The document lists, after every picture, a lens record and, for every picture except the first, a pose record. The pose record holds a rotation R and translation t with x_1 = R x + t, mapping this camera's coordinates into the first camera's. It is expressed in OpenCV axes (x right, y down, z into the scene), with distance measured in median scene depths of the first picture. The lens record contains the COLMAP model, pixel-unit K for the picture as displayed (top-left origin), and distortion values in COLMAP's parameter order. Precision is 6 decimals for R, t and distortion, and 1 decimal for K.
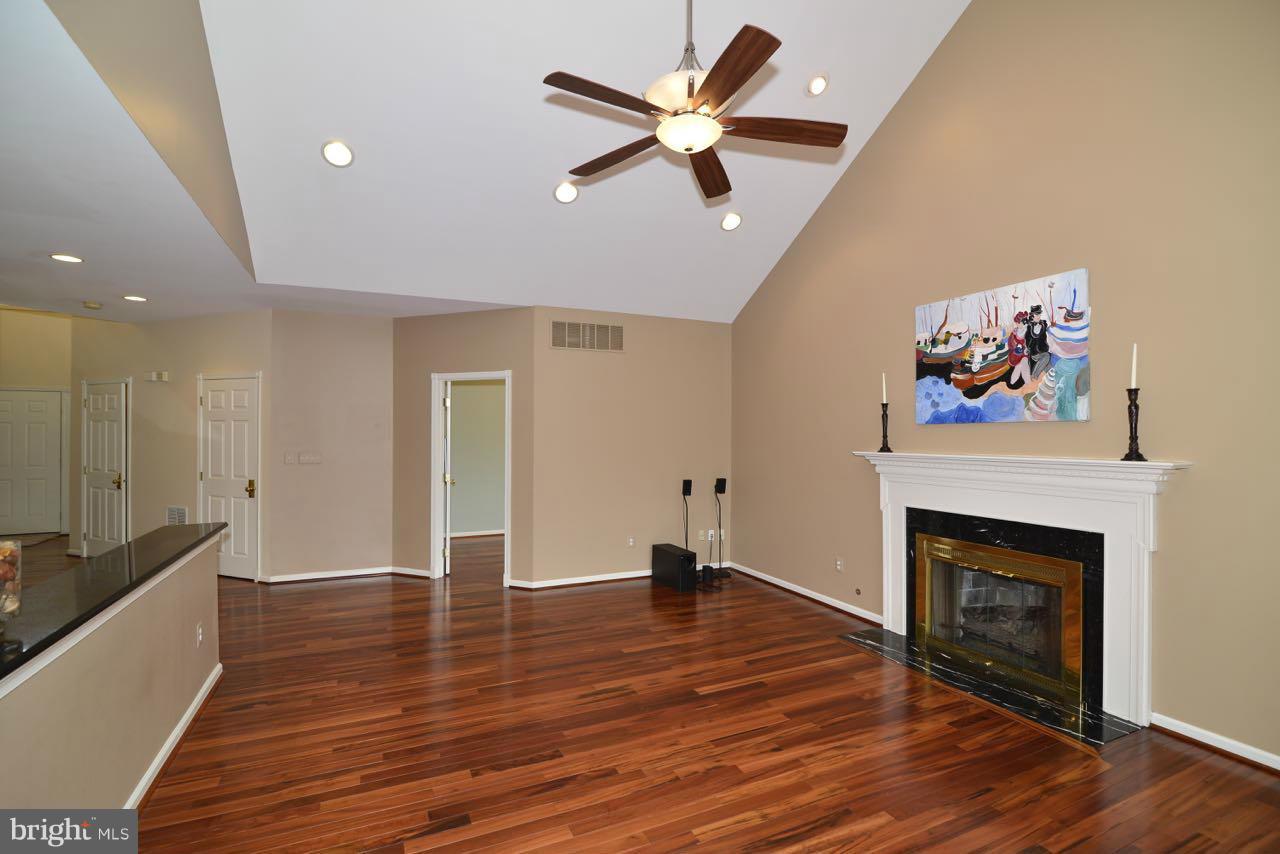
lens RADIAL K [[584.7, 0, 635.7], [0, 584.7, 424.3], [0, 0, 1]] dist [-0.016564, 0.000542]
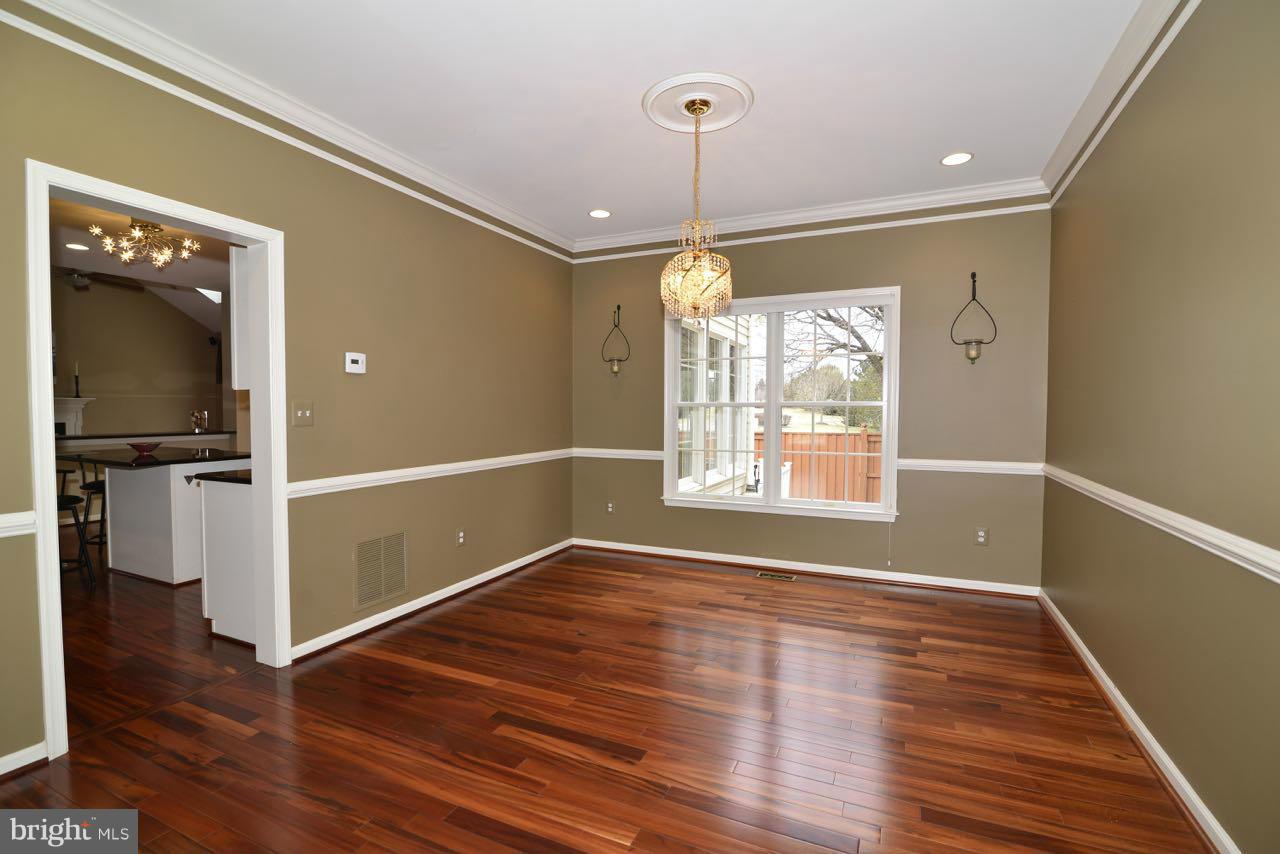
lens RADIAL K [[584.7, 0, 640.3], [0, 584.7, 420.2], [0, 0, 1]] dist [-0.016564, 0.000542]
pose [[-0.647618, -0.024207, 0.761581, -2.756598], [-0.013377, 0.999702, 0.020401, 0.058931], [-0.761848, 0.003024, -0.647749, 0.505814]]
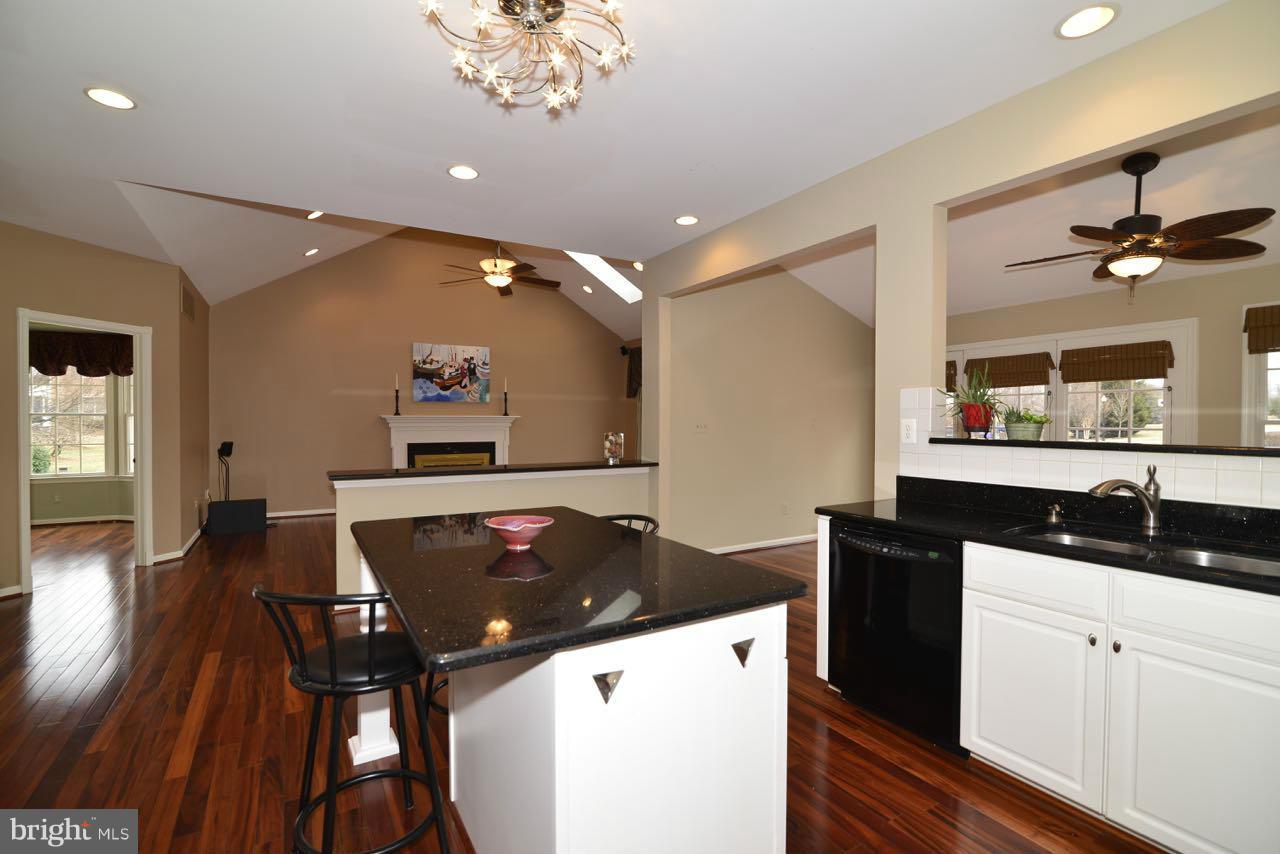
lens RADIAL K [[584.7, 0, 636.6], [0, 584.7, 429.9], [0, 0, 1]] dist [-0.016564, 0.000542]
pose [[-0.101410, -0.014532, 0.994739, -1.689733], [-0.016142, 0.999786, 0.012960, 0.063219], [-0.994714, -0.014743, -0.101623, 0.461595]]
